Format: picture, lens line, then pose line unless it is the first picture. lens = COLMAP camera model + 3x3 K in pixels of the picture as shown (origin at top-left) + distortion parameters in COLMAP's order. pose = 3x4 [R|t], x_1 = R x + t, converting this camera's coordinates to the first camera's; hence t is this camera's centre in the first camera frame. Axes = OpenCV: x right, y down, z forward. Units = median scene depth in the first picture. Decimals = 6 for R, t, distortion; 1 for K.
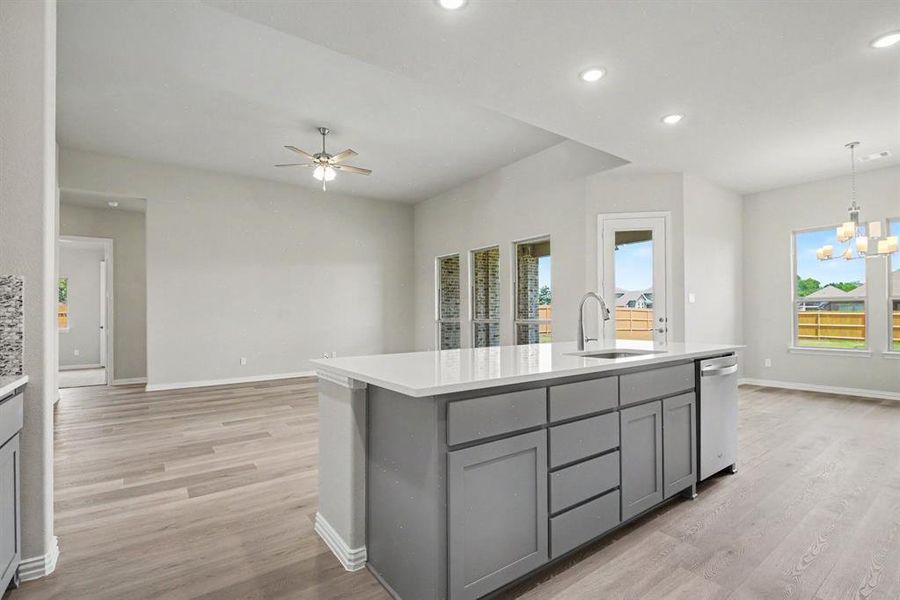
lens RADIAL K [[416.8, 0, 454.5], [0, 416.8, 311.0], [0, 0, 1]] dist [-0.012530, -0.000108]
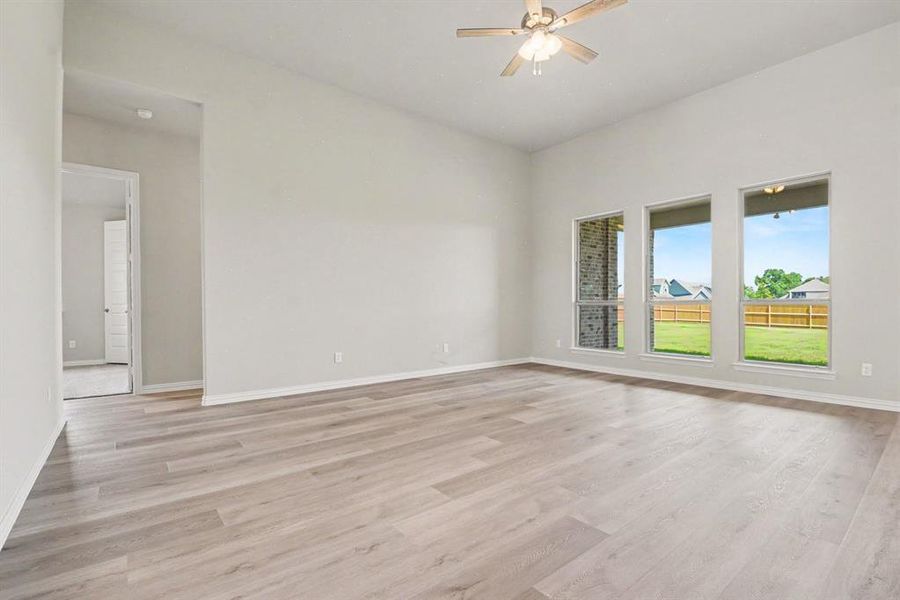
lens RADIAL K [[413.9, 0, 465.5], [0, 413.9, 309.0], [0, 0, 1]] dist [-0.011394, -0.001200]
pose [[0.998393, 0.007877, 0.056126, -0.286427], [-0.008888, 0.999802, 0.017799, 0.022588], [-0.055975, -0.018270, 0.998265, 0.261249]]
